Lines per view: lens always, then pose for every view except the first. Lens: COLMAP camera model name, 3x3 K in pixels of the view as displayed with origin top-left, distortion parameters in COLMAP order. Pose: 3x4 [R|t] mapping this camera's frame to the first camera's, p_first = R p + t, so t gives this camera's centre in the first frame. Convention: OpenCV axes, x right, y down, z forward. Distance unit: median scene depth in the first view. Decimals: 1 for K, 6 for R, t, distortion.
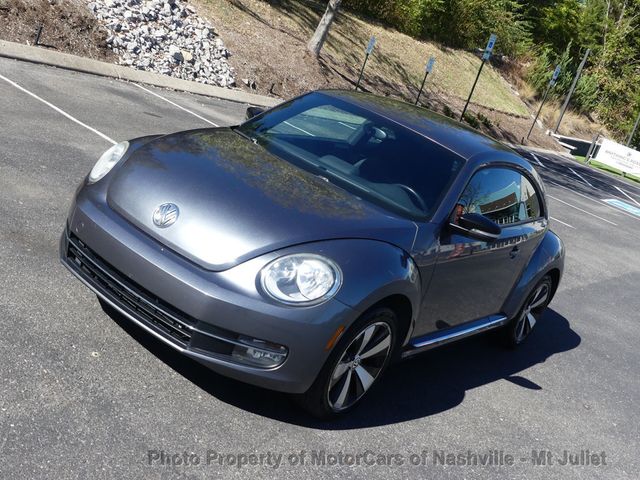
lens RADIAL K [[792.0, 0, 320.3], [0, 792.0, 238.8], [0, 0, 1]] dist [-0.014961, 0.000000]
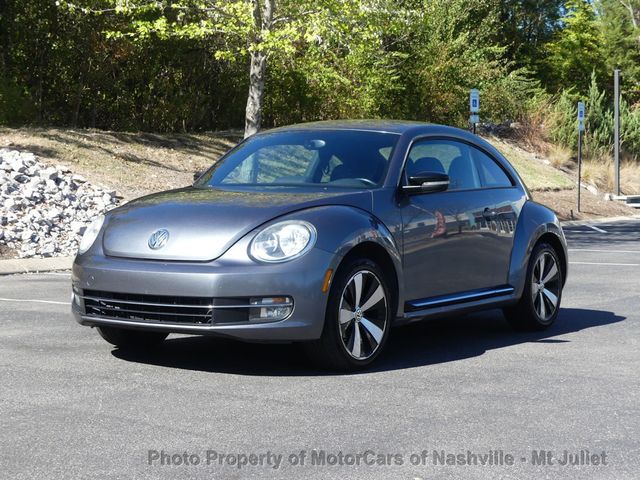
lens RADIAL K [[1304.7, 0, 322.7], [0, 1304.7, 239.5], [0, 0, 1]] dist [-0.053848, 0.000000]
pose [[0.941192, -0.335430, 0.040558, -0.012365], [0.336067, 0.916994, -0.214897, 0.128058], [0.034891, 0.215889, 0.975794, -0.239951]]
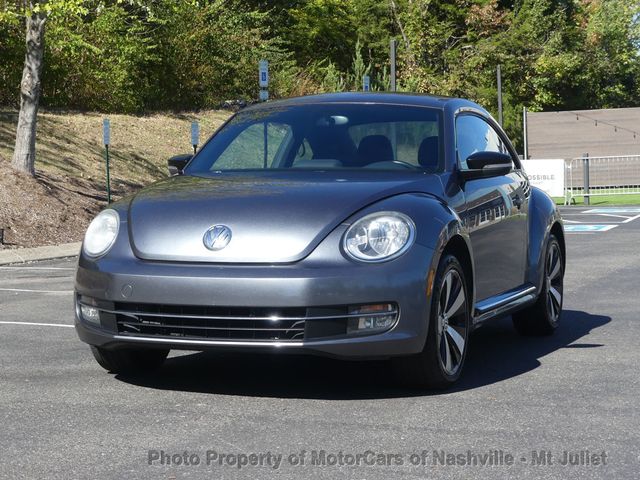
lens RADIAL K [[1493.5, 0, 317.3], [0, 1493.5, 241.7], [0, 0, 1]] dist [-0.031493, 0.000000]
pose [[0.900288, -0.355112, 0.251747, -0.148043], [0.394305, 0.910295, -0.126042, 0.068334], [-0.184405, 0.212739, 0.959550, -0.204408]]
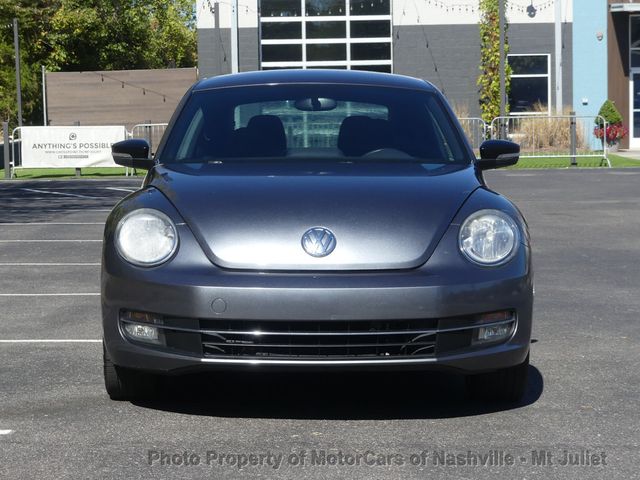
lens RADIAL K [[1636.9, 0, 320.3], [0, 1636.9, 239.1], [0, 0, 1]] dist [-0.086397, 0.000000]
pose [[0.739088, -0.375391, 0.559313, -0.316592], [0.423378, 0.904694, 0.047738, -0.030897], [-0.523928, 0.201519, 0.827581, -0.117488]]
